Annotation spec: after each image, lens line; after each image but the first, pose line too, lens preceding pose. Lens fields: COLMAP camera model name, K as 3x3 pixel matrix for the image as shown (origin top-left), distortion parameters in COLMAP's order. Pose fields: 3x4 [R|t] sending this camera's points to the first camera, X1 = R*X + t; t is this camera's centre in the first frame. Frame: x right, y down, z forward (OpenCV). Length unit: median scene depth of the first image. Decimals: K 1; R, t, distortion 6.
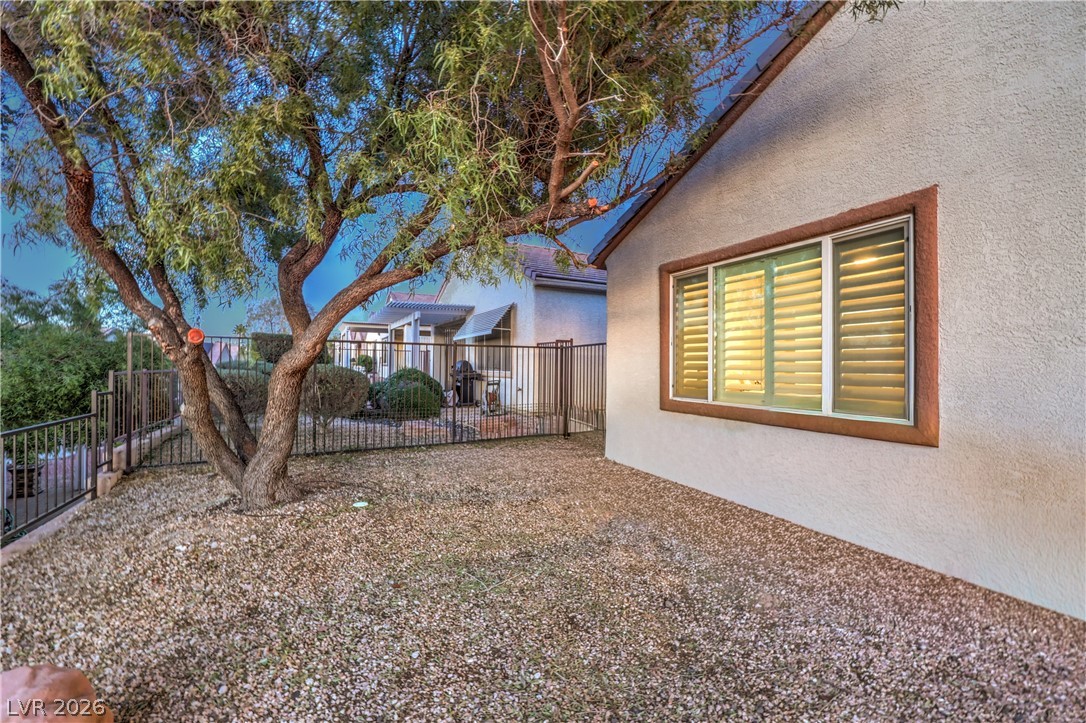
lens RADIAL K [[438.8, 0, 538.6], [0, 438.8, 360.1], [0, 0, 1]] dist [-0.001593, -0.000104]
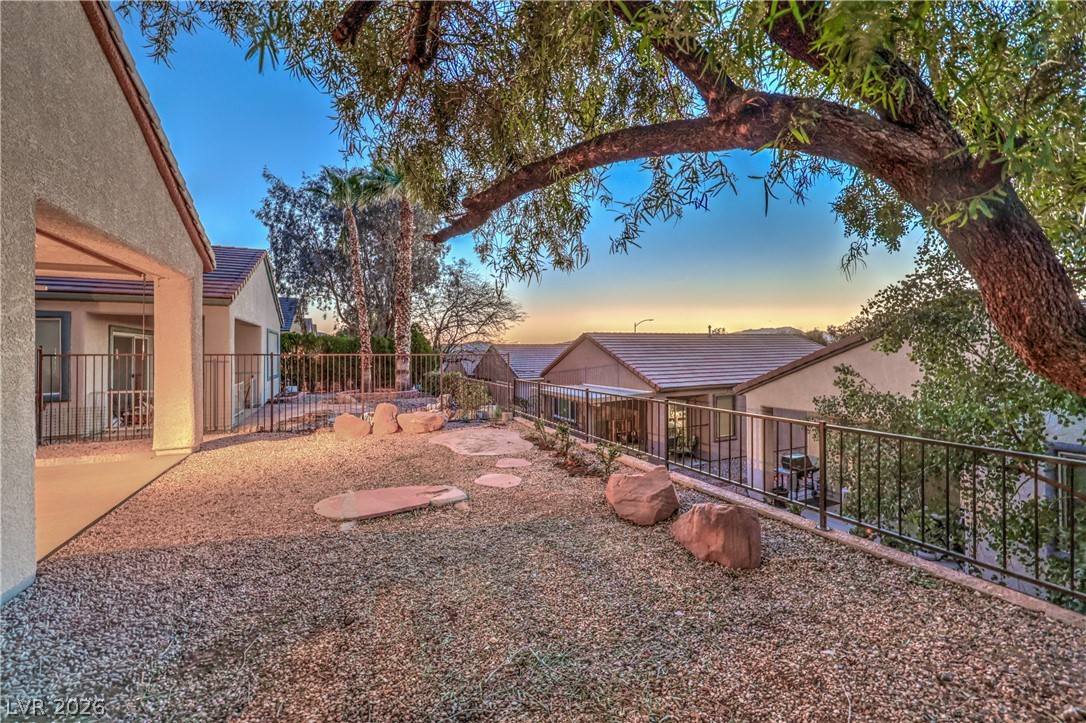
lens RADIAL K [[442.4, 0, 543.1], [0, 442.4, 349.6], [0, 0, 1]] dist [-0.000659, -0.000058]
pose [[-0.999202, 0.005282, 0.039581, -0.089891], [0.004555, 0.999820, -0.018431, -0.011933], [-0.039671, -0.018236, -0.999046, 1.022205]]
